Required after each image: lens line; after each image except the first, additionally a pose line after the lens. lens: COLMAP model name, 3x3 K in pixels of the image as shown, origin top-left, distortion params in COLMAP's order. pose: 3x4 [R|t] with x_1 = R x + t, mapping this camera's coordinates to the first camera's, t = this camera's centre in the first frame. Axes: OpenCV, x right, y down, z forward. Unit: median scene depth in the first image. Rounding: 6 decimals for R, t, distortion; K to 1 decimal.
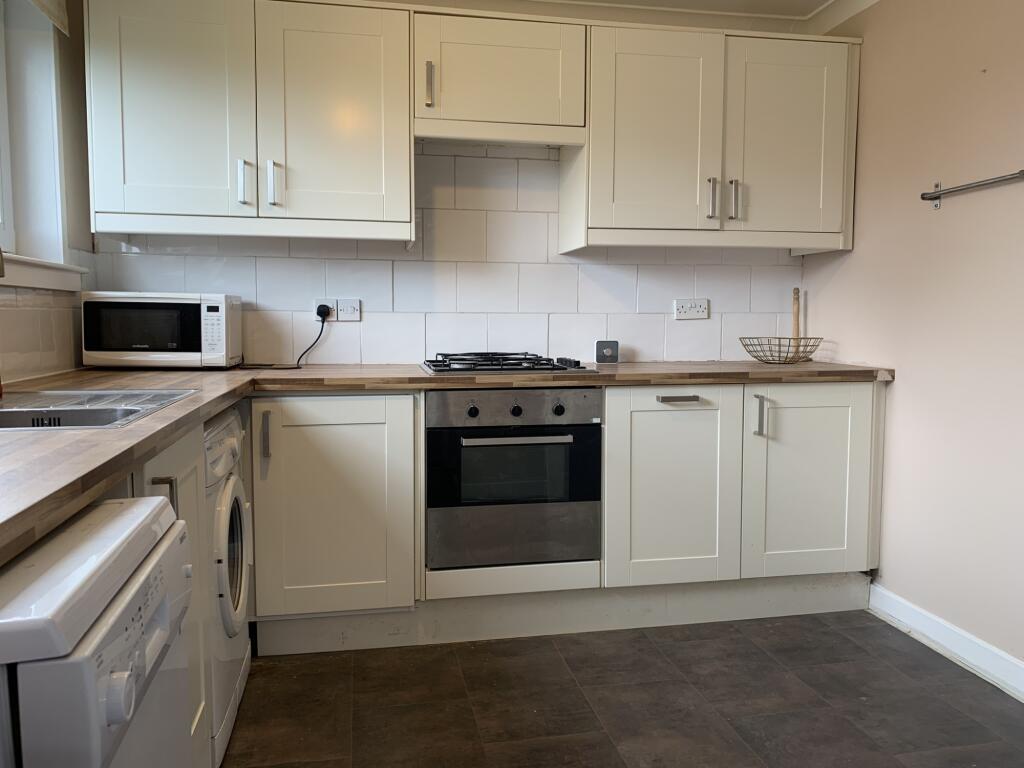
lens RADIAL K [[759.5, 0, 503.2], [0, 759.5, 381.4], [0, 0, 1]] dist [0.121624, -0.203919]
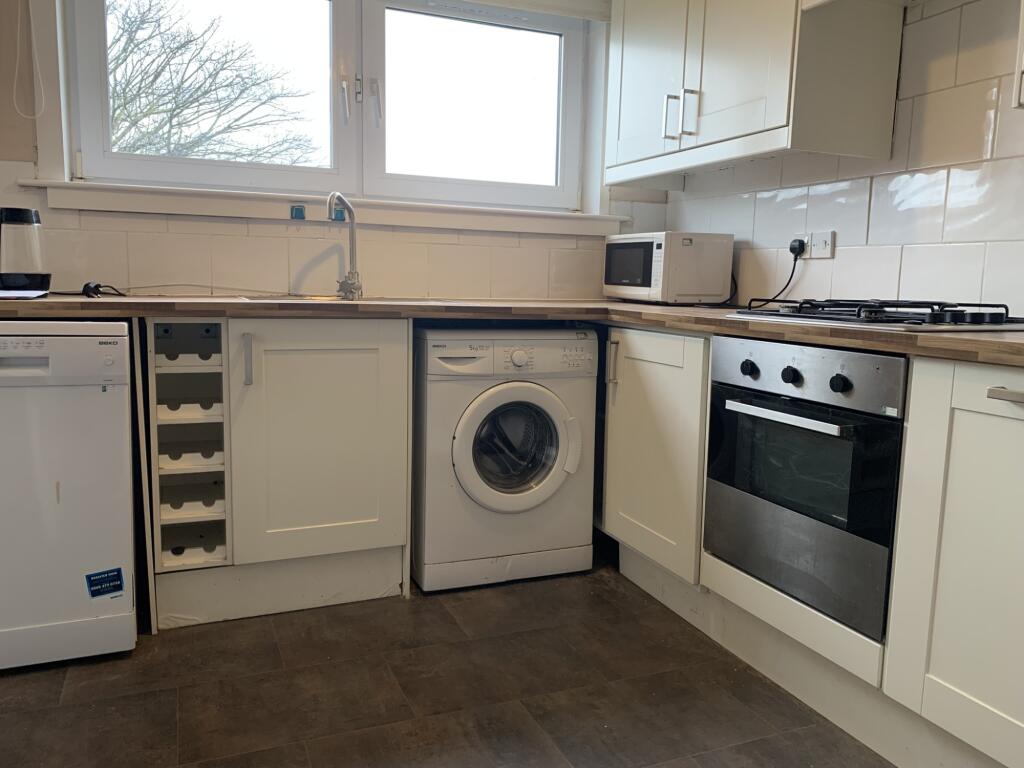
lens RADIAL K [[769.7, 0, 512.0], [0, 769.7, 384.0], [0, 0, 1]] dist [-0.002896, 0.001890]
pose [[0.225918, 0.135128, -0.964729, 0.623531], [-0.099269, 0.988371, 0.115193, -0.008992], [0.969075, 0.069744, 0.236705, 0.572403]]
